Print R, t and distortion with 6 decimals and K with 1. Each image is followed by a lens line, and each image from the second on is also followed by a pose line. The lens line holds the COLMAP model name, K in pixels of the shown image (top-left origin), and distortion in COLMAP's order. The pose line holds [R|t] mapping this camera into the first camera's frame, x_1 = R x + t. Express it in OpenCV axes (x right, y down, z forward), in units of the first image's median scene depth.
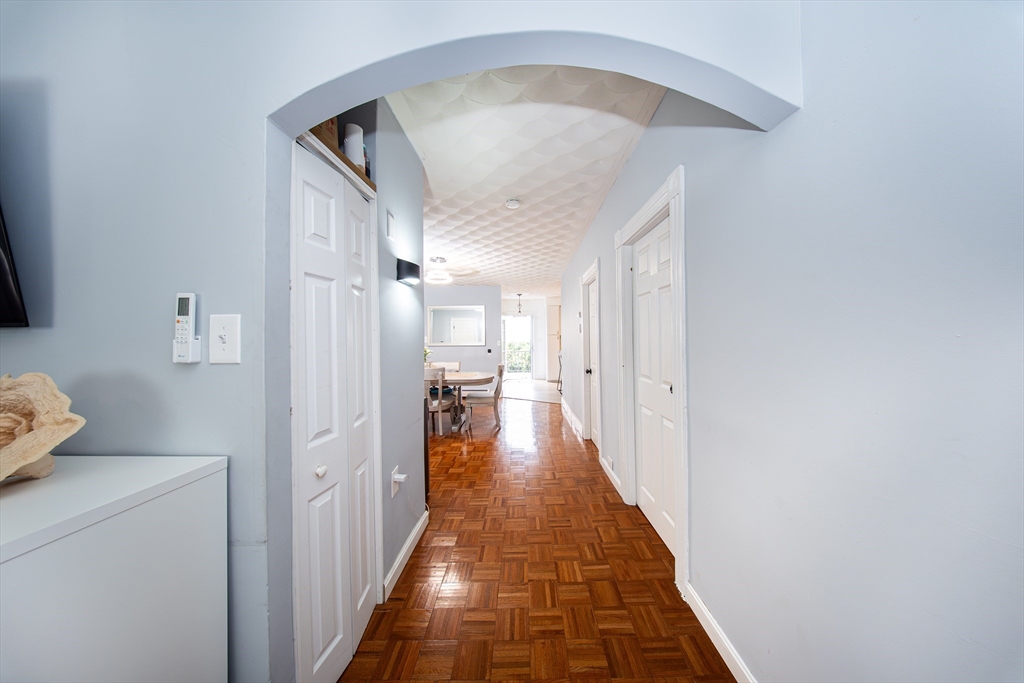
lens RADIAL K [[310.7, 0, 515.4], [0, 310.7, 340.8], [0, 0, 1]] dist [-0.002124, -0.000824]
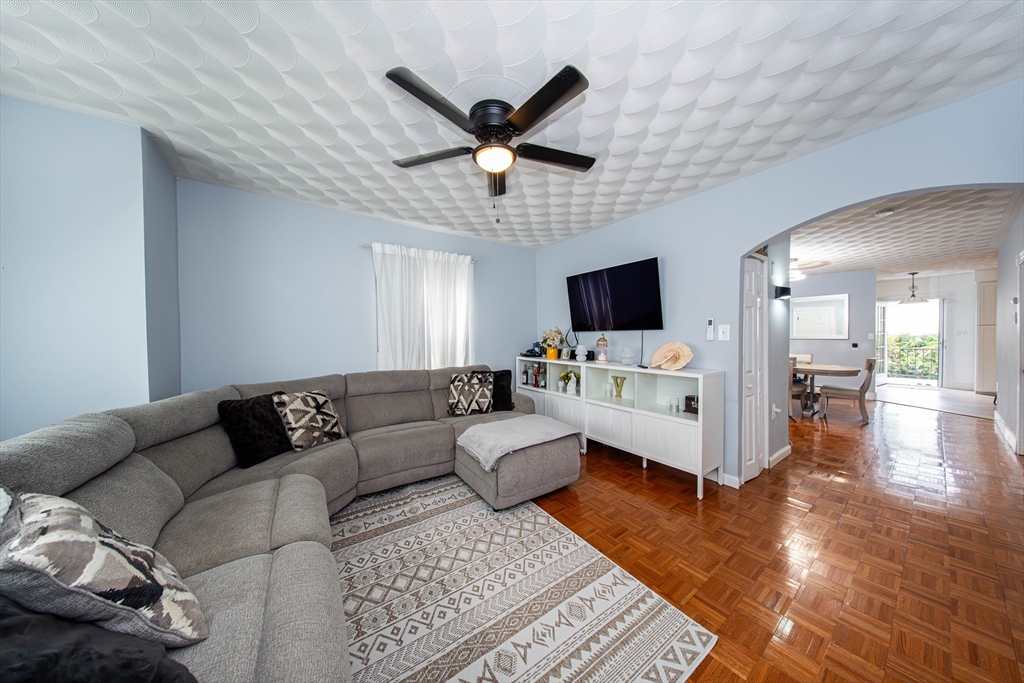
lens RADIAL K [[310.7, 0, 521.9], [0, 310.7, 337.1], [0, 0, 1]] dist [-0.002124, -0.000824]
pose [[0.614447, 0.012612, -0.788857, 0.045073], [-0.002015, 0.999894, 0.014416, -0.000823], [0.788956, -0.007268, 0.614407, -0.440910]]
